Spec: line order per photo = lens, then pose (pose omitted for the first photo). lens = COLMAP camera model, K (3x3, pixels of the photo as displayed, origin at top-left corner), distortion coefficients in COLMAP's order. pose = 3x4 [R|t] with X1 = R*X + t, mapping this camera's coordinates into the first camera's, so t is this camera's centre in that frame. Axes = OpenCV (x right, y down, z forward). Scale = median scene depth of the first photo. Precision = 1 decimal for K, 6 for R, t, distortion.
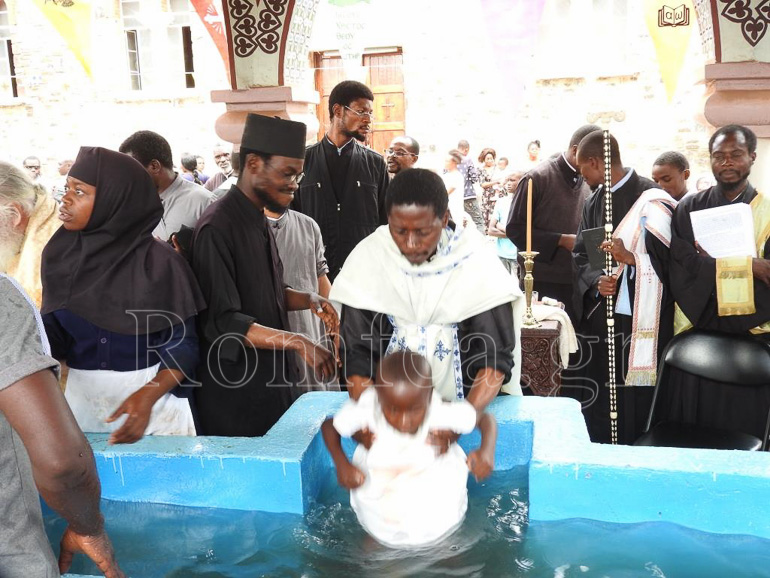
lens RADIAL K [[823.0, 0, 391.9], [0, 823.0, 287.7], [0, 0, 1]] dist [-0.005331, 0.000000]
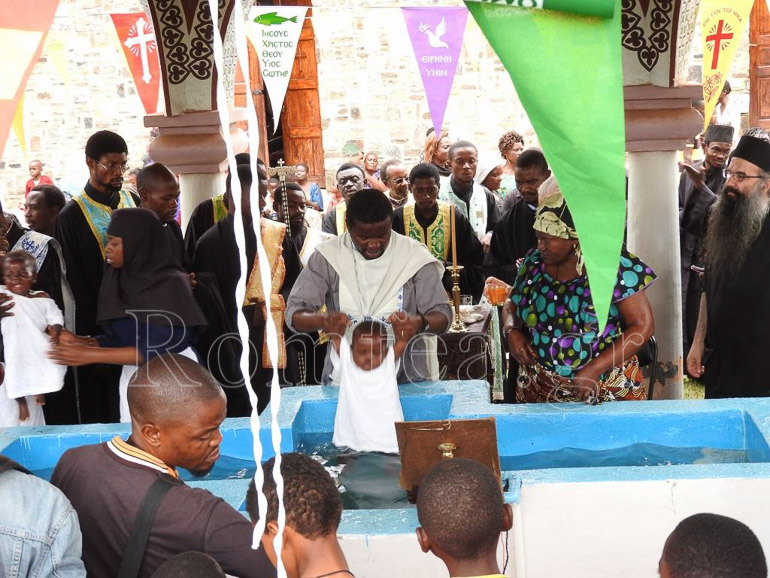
lens RADIAL K [[1359.9, 0, 383.8], [0, 1359.9, 289.1], [0, 0, 1]] dist [-0.010141, 0.000000]
pose [[0.996595, -0.045514, 0.068750, -0.051908], [0.045720, 0.998953, -0.001422, -0.010957], [-0.068614, 0.004560, 0.997633, -0.710358]]
